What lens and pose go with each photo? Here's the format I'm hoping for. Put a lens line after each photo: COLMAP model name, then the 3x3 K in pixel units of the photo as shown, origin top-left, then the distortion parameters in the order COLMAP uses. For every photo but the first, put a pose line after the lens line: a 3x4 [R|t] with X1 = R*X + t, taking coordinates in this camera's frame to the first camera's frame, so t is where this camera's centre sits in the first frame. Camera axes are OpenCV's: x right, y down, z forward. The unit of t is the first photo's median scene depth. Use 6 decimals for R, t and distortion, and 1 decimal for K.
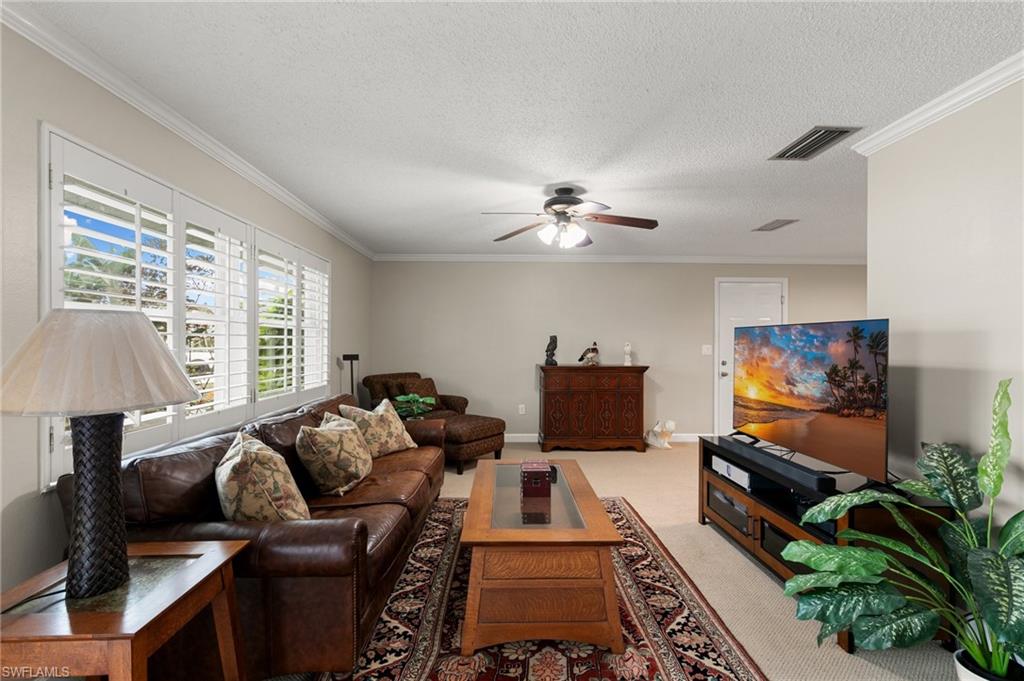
lens RADIAL K [[458.2, 0, 509.9], [0, 458.2, 341.1], [0, 0, 1]] dist [0.003583, -0.000465]
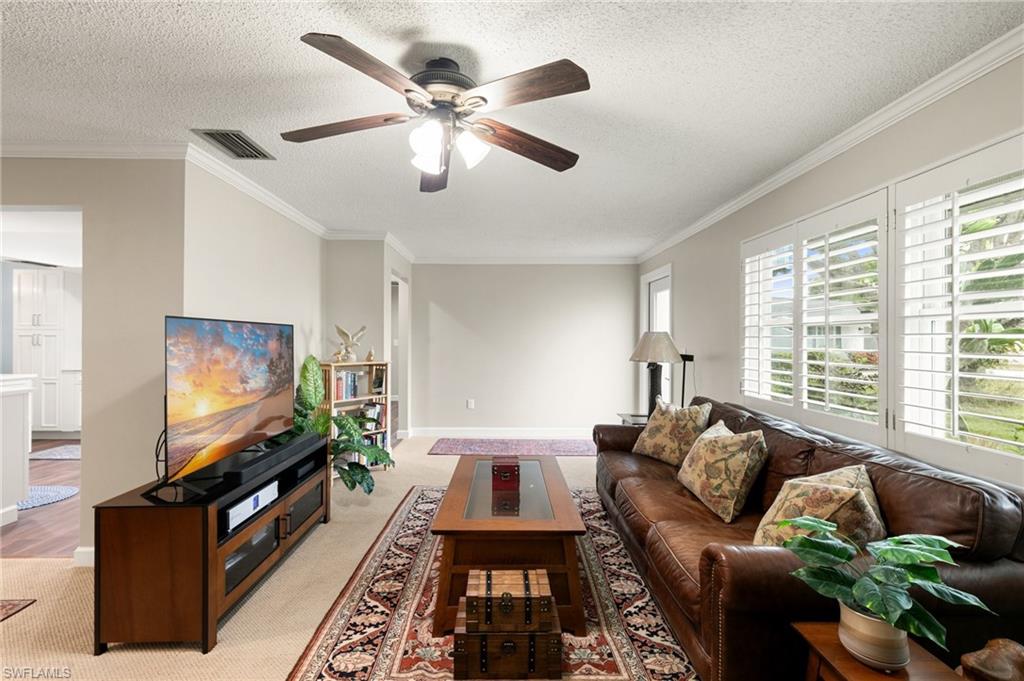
lens RADIAL K [[458.2, 0, 509.9], [0, 458.2, 341.1], [0, 0, 1]] dist [0.003583, -0.000465]
pose [[-0.999972, -0.005938, 0.004525, 0.040083], [-0.005930, 0.999981, 0.001678, -0.000685], [-0.004535, 0.001651, -0.999988, 1.905139]]
